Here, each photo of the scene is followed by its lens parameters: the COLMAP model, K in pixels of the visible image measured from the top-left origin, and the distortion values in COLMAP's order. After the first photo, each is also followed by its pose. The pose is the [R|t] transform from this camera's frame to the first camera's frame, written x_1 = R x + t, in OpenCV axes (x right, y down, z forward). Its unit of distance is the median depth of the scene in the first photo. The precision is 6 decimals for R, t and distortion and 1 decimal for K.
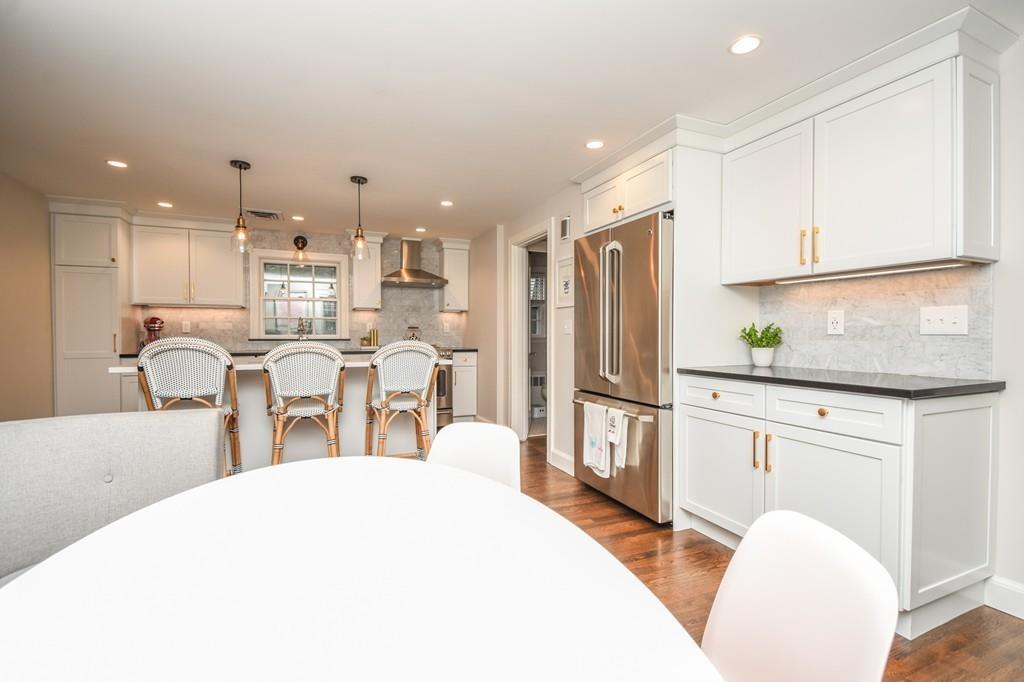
lens RADIAL K [[468.4, 0, 512.5], [0, 468.4, 339.7], [0, 0, 1]] dist [0.010916, -0.012784]
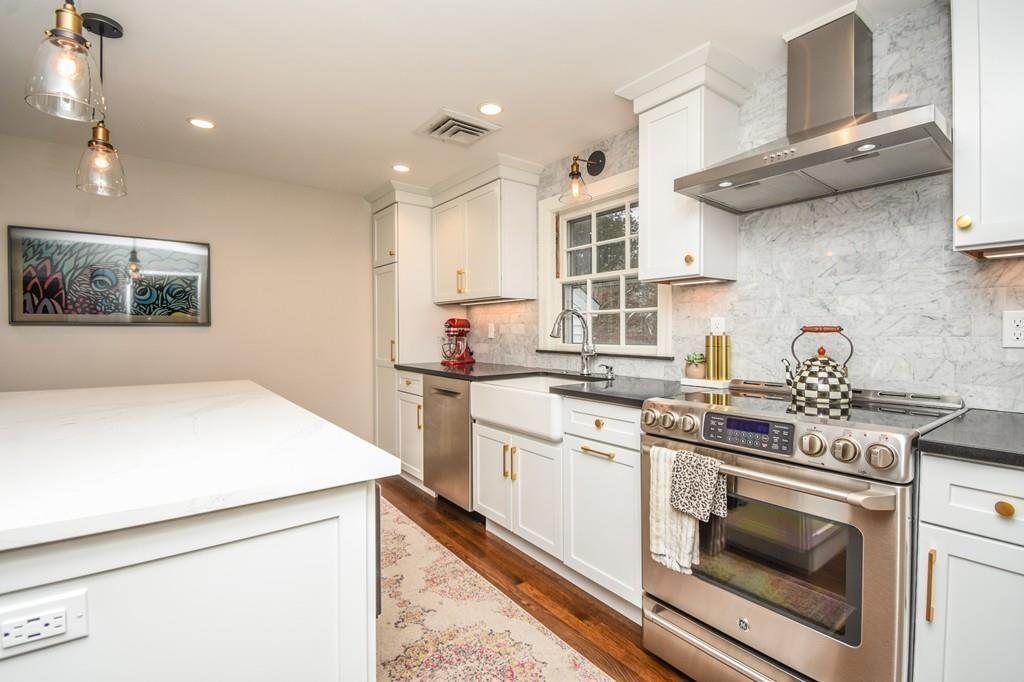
lens RADIAL K [[468.4, 0, 514.0], [0, 468.4, 338.2], [0, 0, 1]] dist [0.010916, -0.012784]
pose [[0.251718, 0.012948, -0.967714, 0.041798], [-0.010784, 0.999886, 0.010573, -0.039569], [0.967741, 0.007775, 0.251829, 1.417771]]
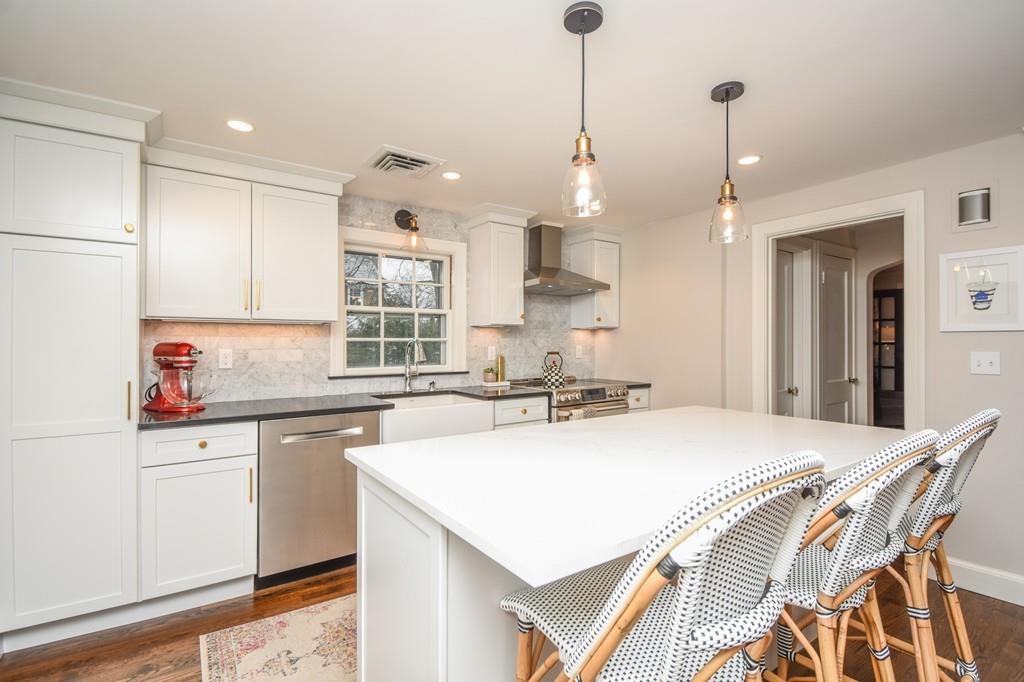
lens RADIAL K [[468.4, 0, 506.4], [0, 468.4, 340.7], [0, 0, 1]] dist [0.010916, -0.012784]
pose [[0.978418, -0.002226, 0.206624, -0.806861], [0.005506, 0.999868, -0.015303, -0.063716], [-0.206563, 0.016110, 0.978301, 0.643276]]
